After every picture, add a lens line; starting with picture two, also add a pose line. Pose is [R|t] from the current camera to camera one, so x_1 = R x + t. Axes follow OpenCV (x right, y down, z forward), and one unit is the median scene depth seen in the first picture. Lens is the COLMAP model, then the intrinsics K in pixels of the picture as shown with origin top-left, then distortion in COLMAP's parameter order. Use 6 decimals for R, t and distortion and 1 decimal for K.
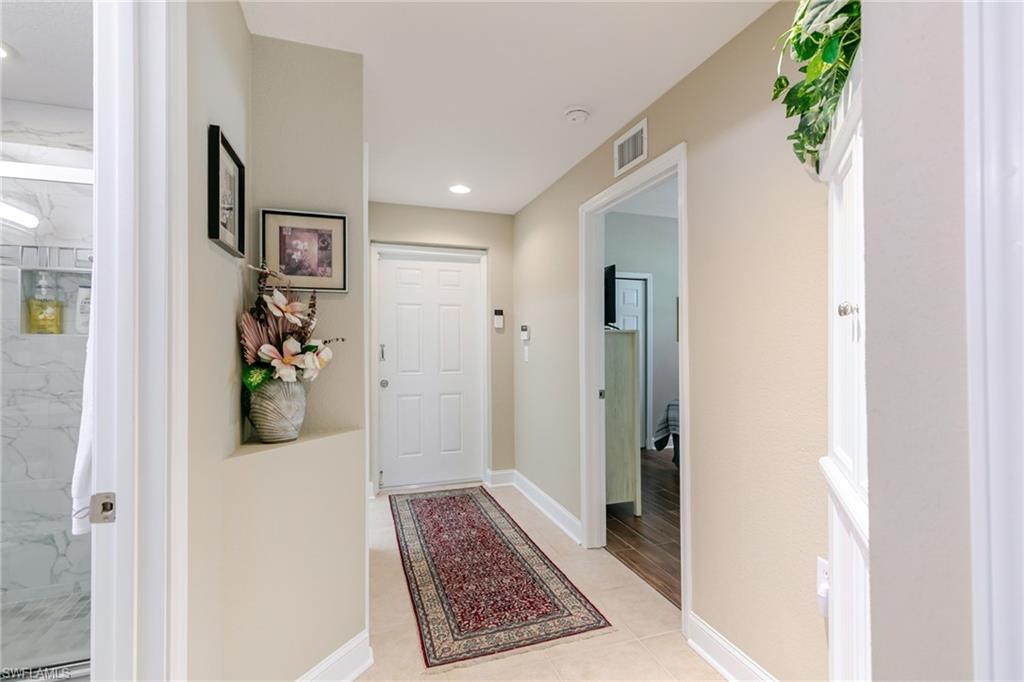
lens RADIAL K [[474.5, 0, 514.1], [0, 474.5, 337.9], [0, 0, 1]] dist [0.012893, -0.000014]
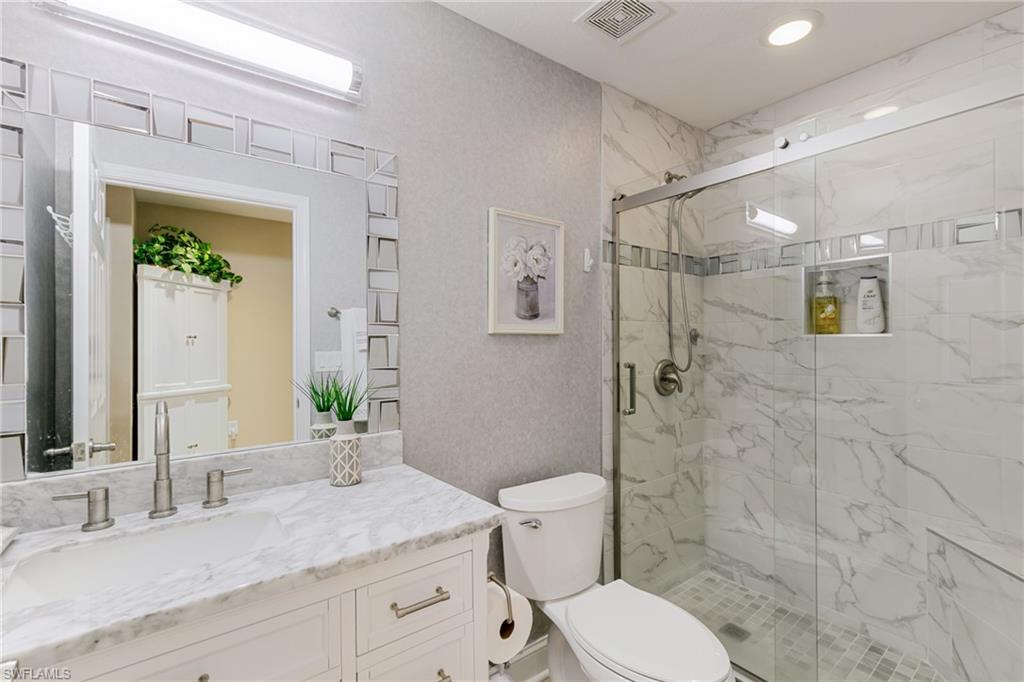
lens RADIAL K [[474.5, 0, 514.1], [0, 474.5, 337.9], [0, 0, 1]] dist [0.012893, -0.000014]
pose [[0.321073, -0.007014, -0.947029, -0.301920], [0.009298, 0.999948, -0.004253, -0.002905], [0.947009, -0.007440, 0.321121, 0.141188]]
